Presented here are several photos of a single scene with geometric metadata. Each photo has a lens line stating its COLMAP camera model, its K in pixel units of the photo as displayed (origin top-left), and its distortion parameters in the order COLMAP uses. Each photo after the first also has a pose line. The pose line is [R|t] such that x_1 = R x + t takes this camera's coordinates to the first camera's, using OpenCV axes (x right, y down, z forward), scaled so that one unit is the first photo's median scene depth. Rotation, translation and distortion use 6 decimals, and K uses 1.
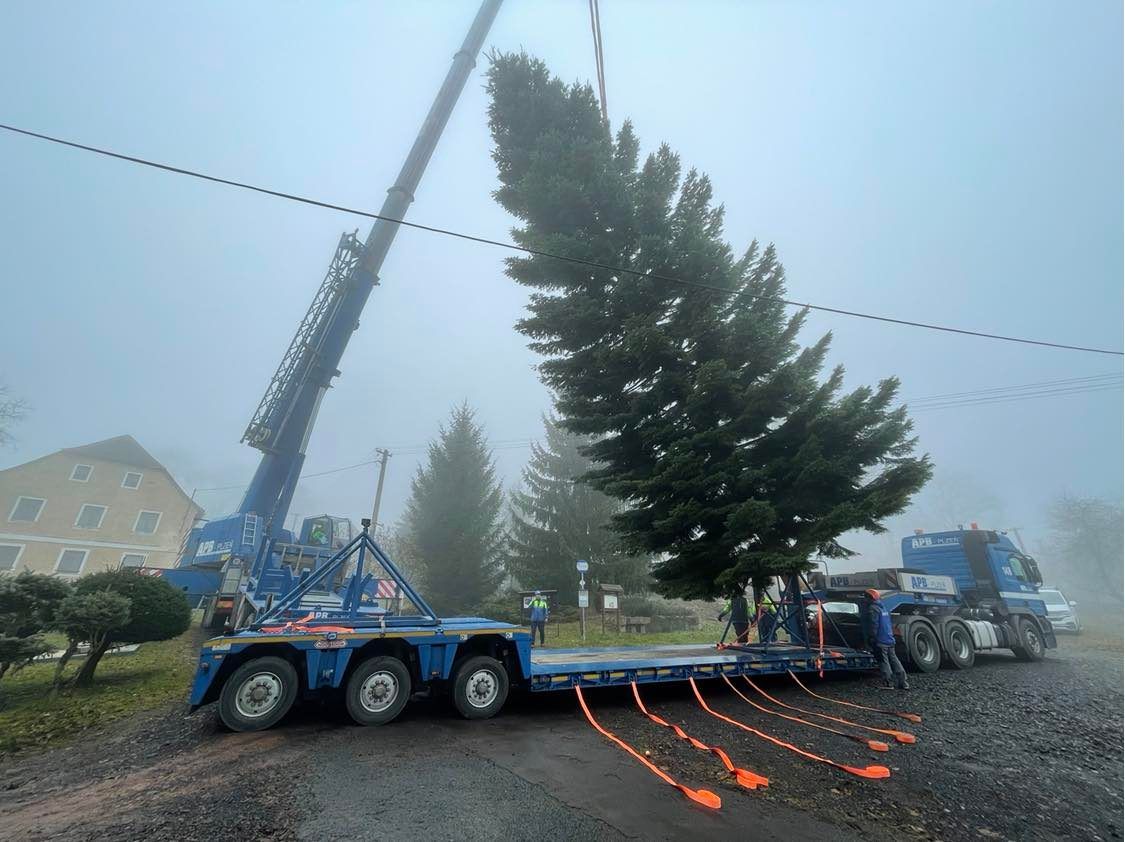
lens RADIAL K [[459.1, 0, 562.5], [0, 459.1, 421.0], [0, 0, 1]] dist [0.000429, 0.000036]
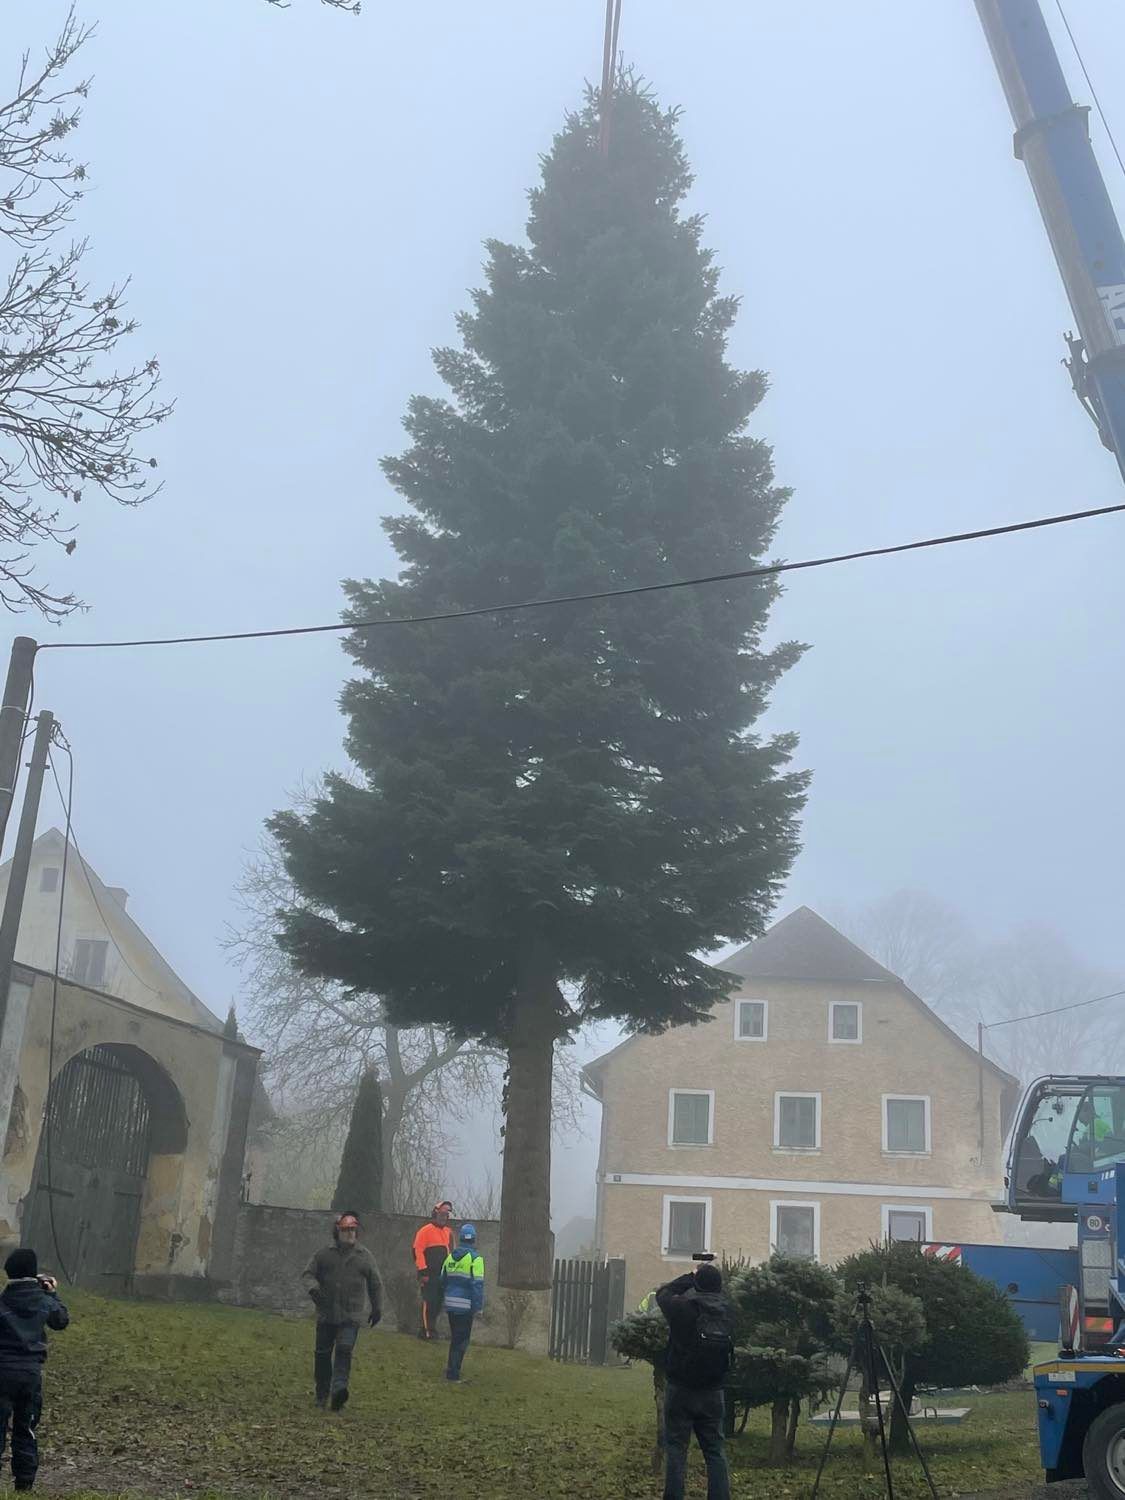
lens RADIAL K [[1733.8, 0, 562.5], [0, 1733.8, 750.0], [0, 0, 1]] dist [-0.001593, -0.013132]
pose [[0.605412, -0.240415, -0.758734, 0.544753], [0.271621, 0.958467, -0.086969, -0.183476], [0.748130, -0.153436, 0.645569, -0.570896]]
